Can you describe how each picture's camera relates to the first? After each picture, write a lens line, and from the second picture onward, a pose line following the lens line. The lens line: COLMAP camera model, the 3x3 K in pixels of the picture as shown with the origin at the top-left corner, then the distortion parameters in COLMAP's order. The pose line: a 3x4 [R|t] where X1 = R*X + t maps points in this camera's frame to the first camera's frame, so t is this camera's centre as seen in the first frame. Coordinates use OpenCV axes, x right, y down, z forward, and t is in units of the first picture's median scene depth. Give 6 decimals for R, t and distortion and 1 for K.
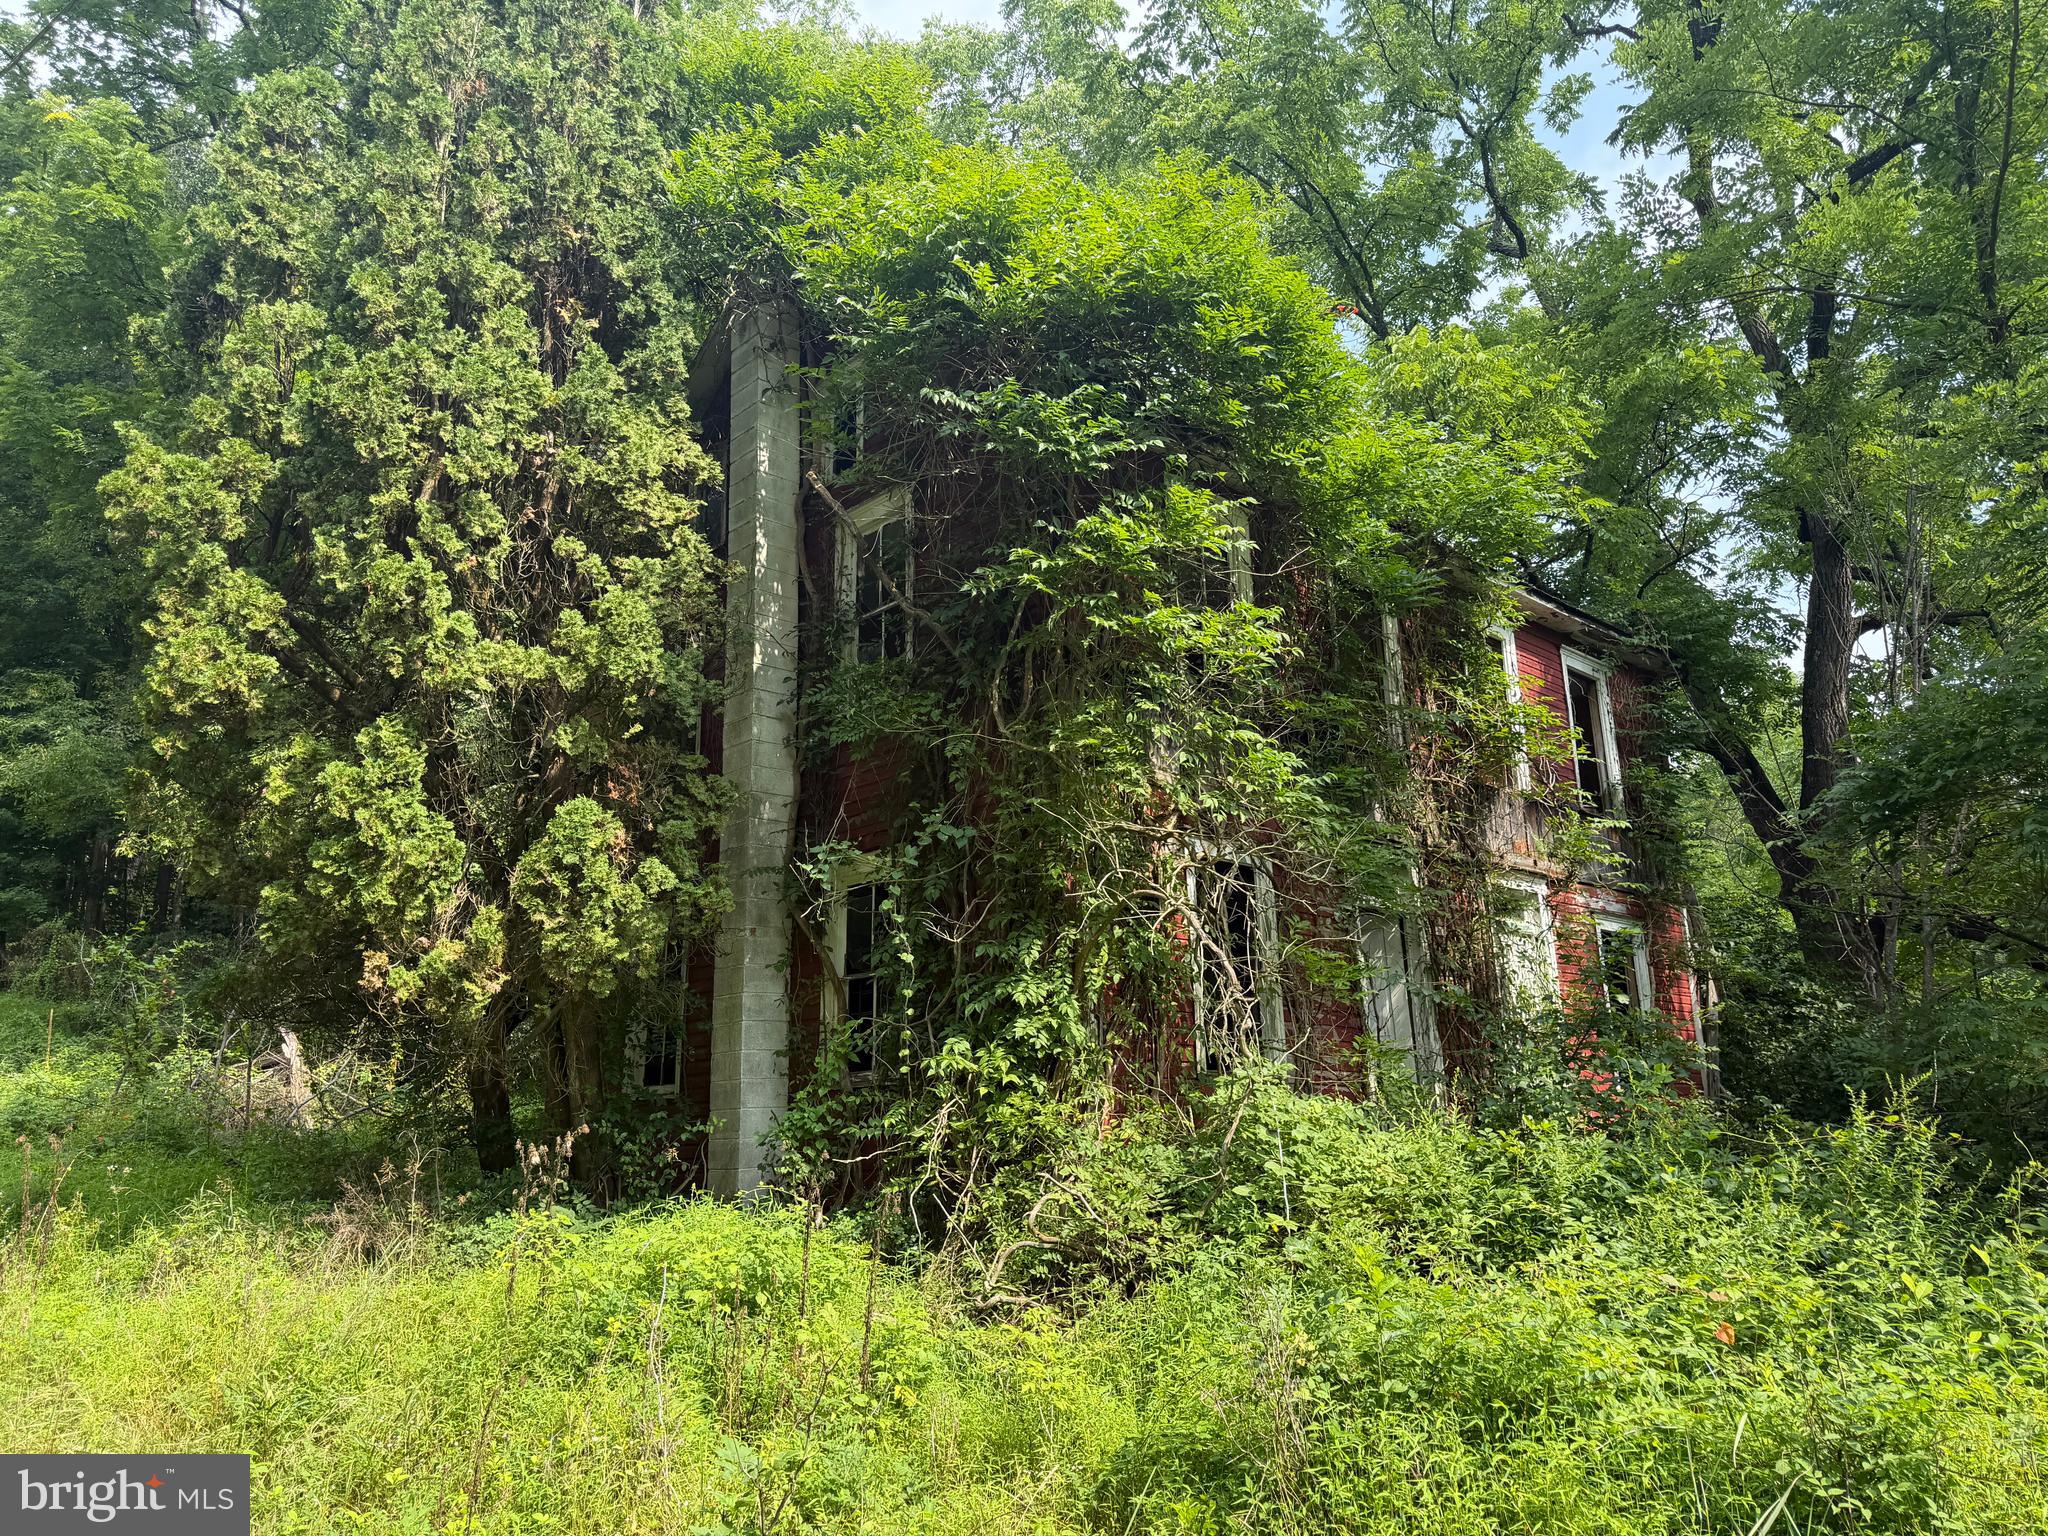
lens RADIAL K [[1402.8, 0, 1022.5], [0, 1402.8, 784.5], [0, 0, 1]] dist [0.008569, -0.014289]
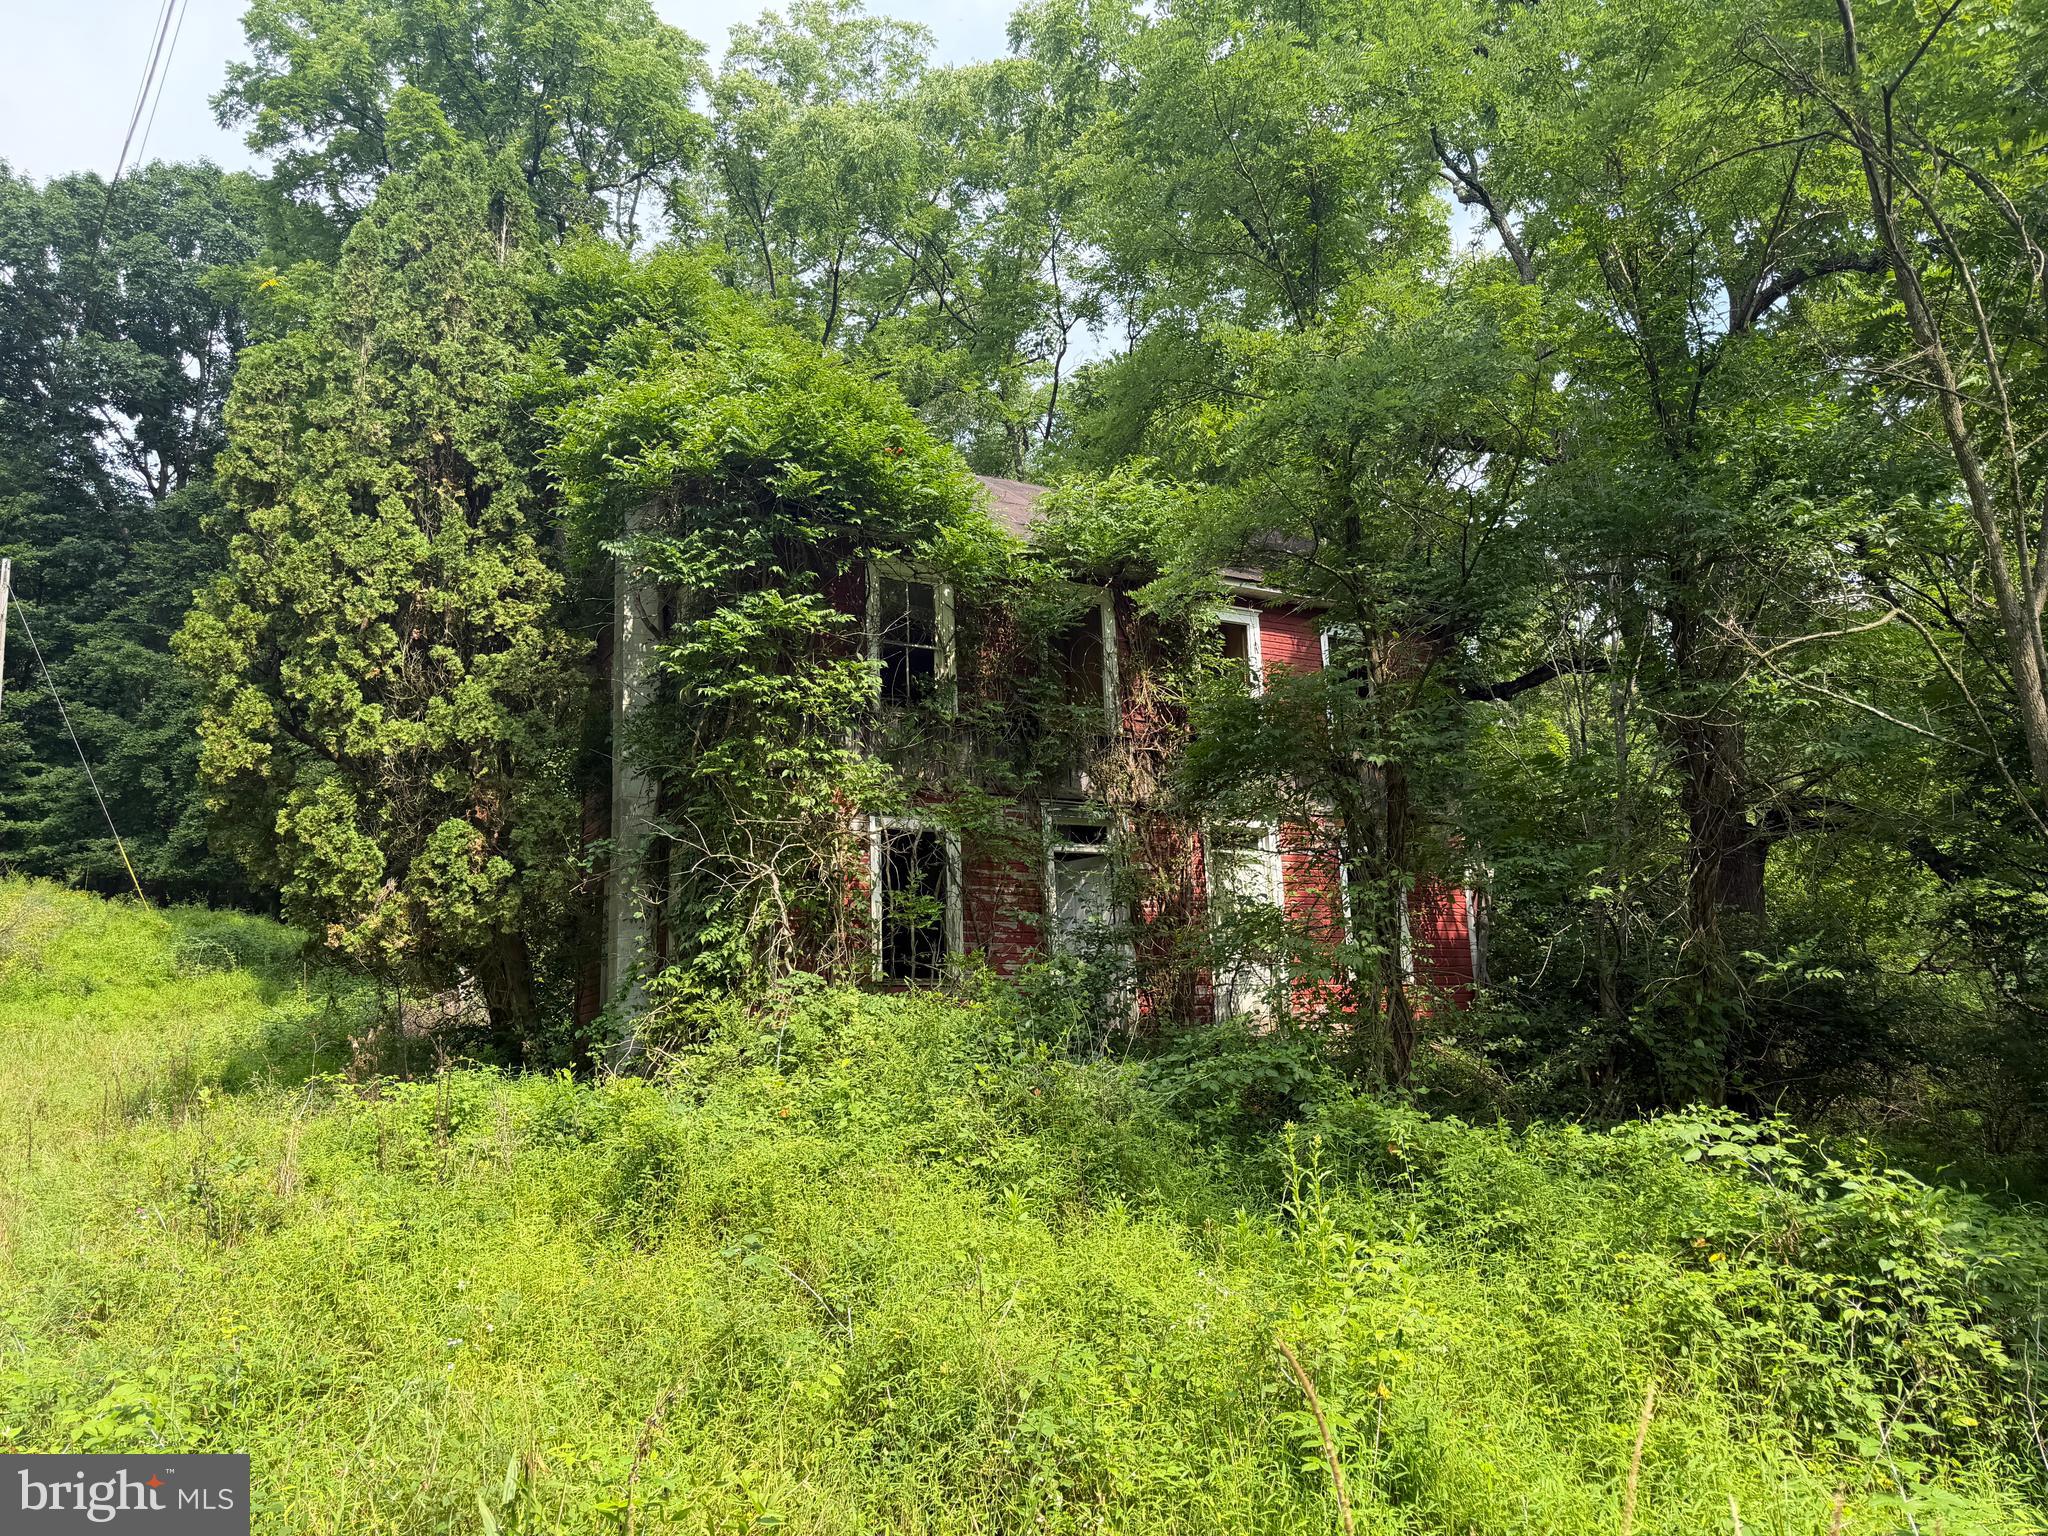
lens RADIAL K [[1402.8, 0, 1033.7], [0, 1402.8, 784.6], [0, 0, 1]] dist [0.008569, -0.014289]
pose [[0.973857, -0.061988, -0.218542, 0.649429], [0.074304, 0.996051, 0.048587, -0.056130], [0.214667, -0.063555, 0.974617, -0.363868]]
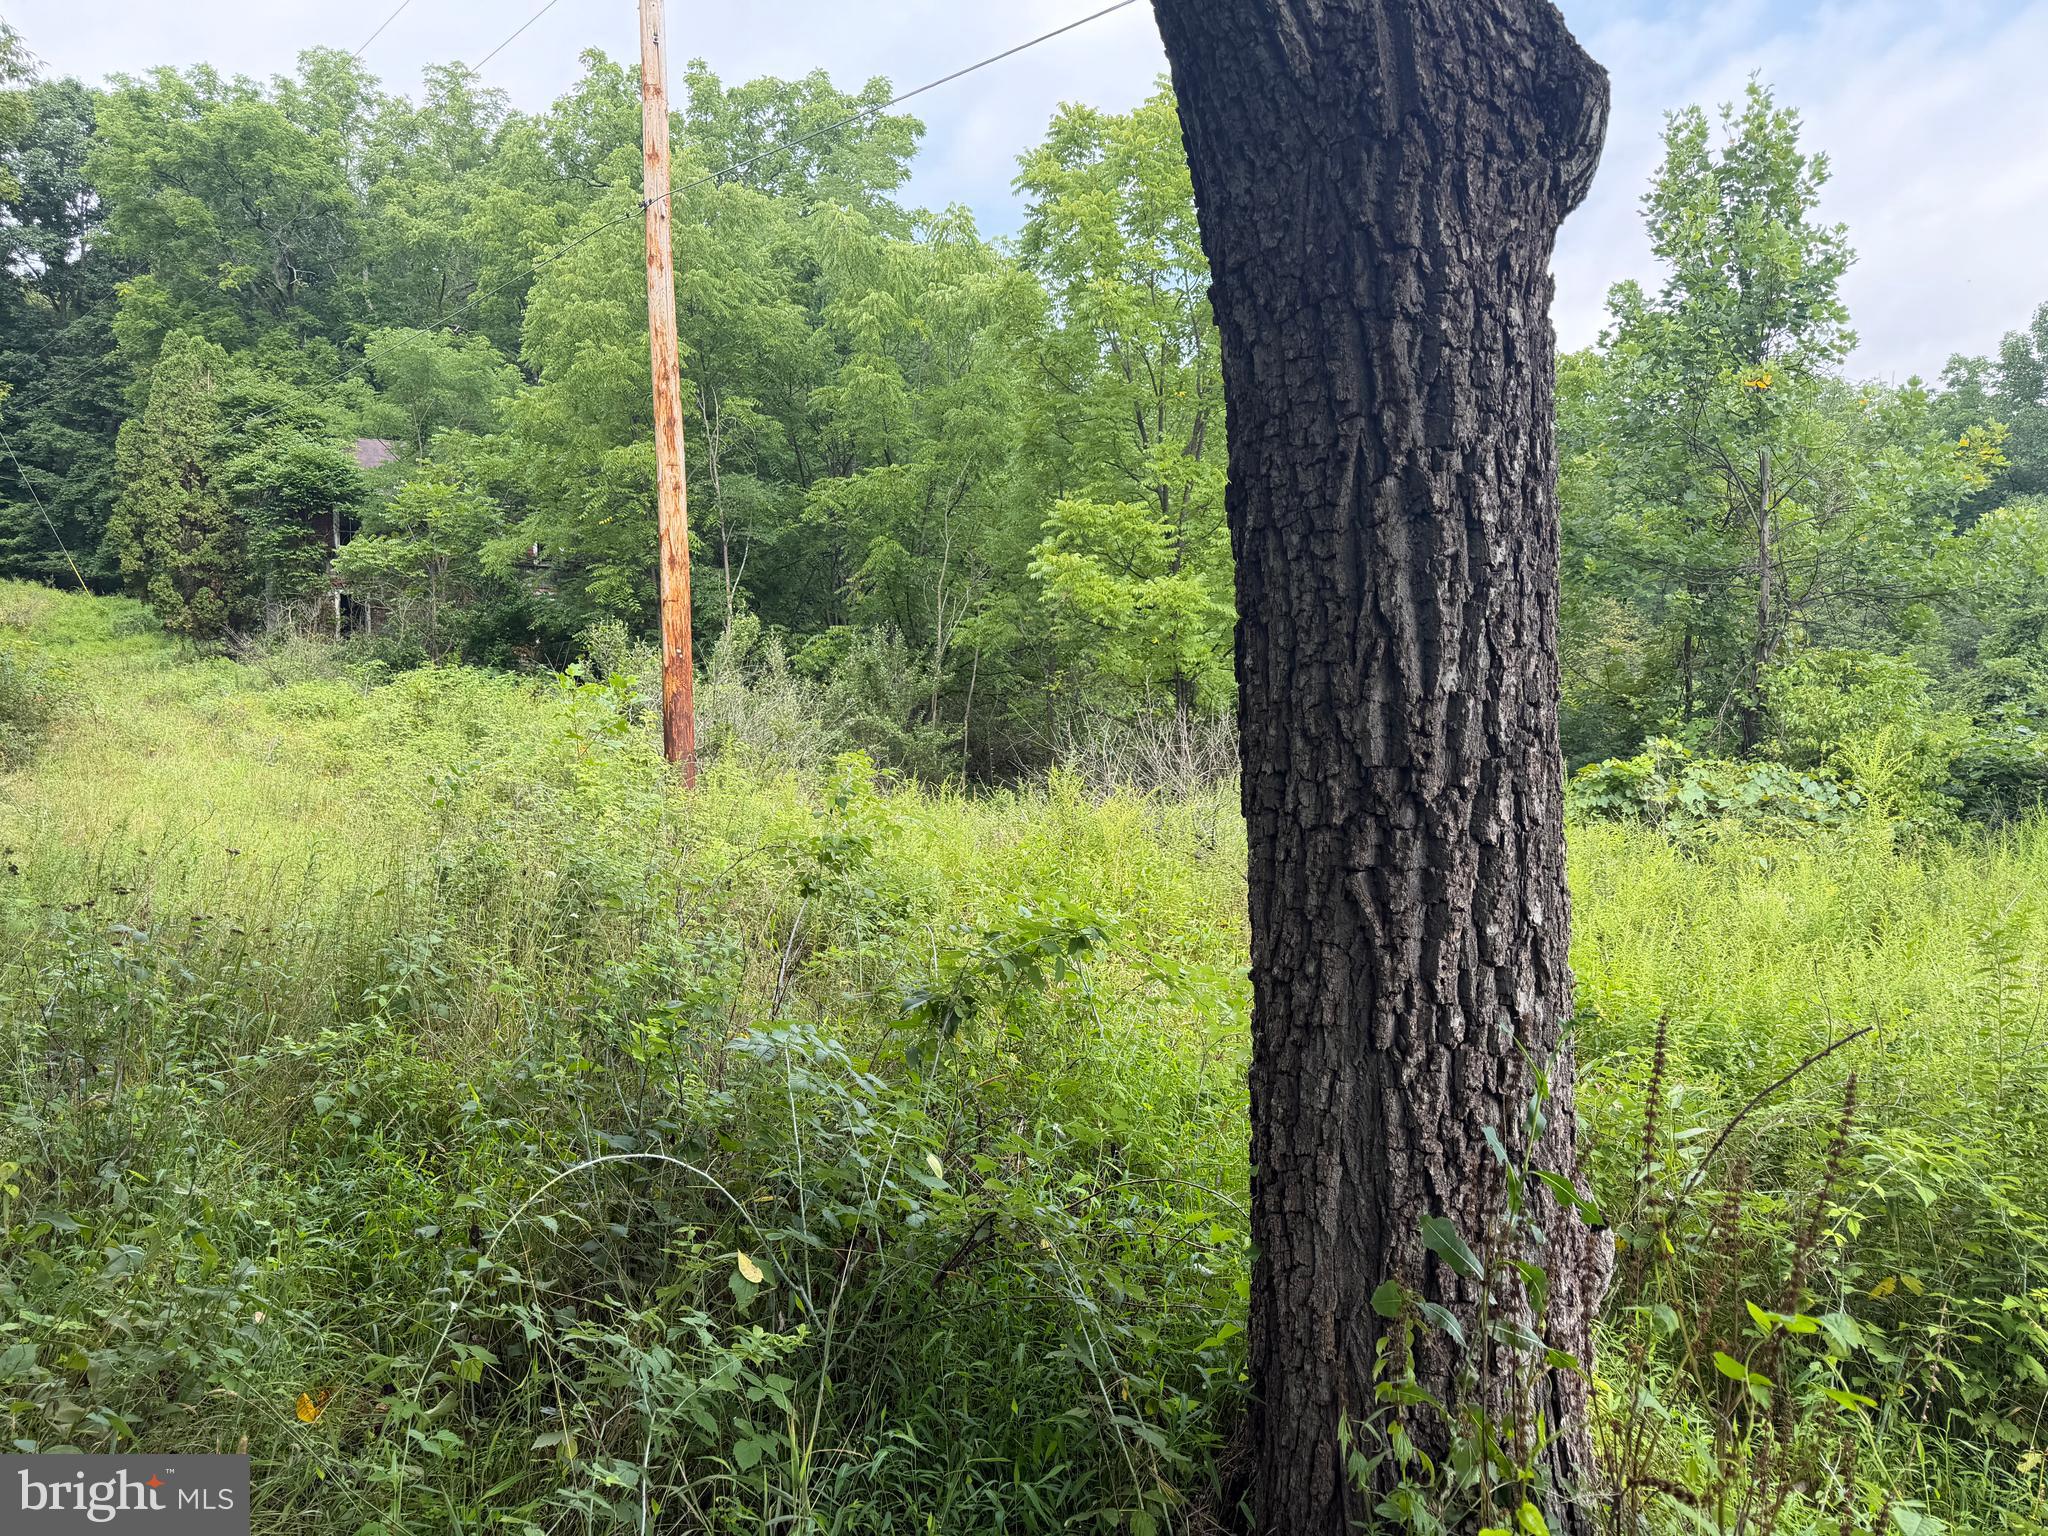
lens RADIAL K [[1402.8, 0, 1014.2], [0, 1402.8, 777.3], [0, 0, 1]] dist [0.008569, -0.014289]
pose [[0.981036, 0.004776, -0.193767, 3.472655], [0.047741, 0.962943, 0.265446, -0.526065], [0.187854, -0.269663, 0.944454, -3.338288]]
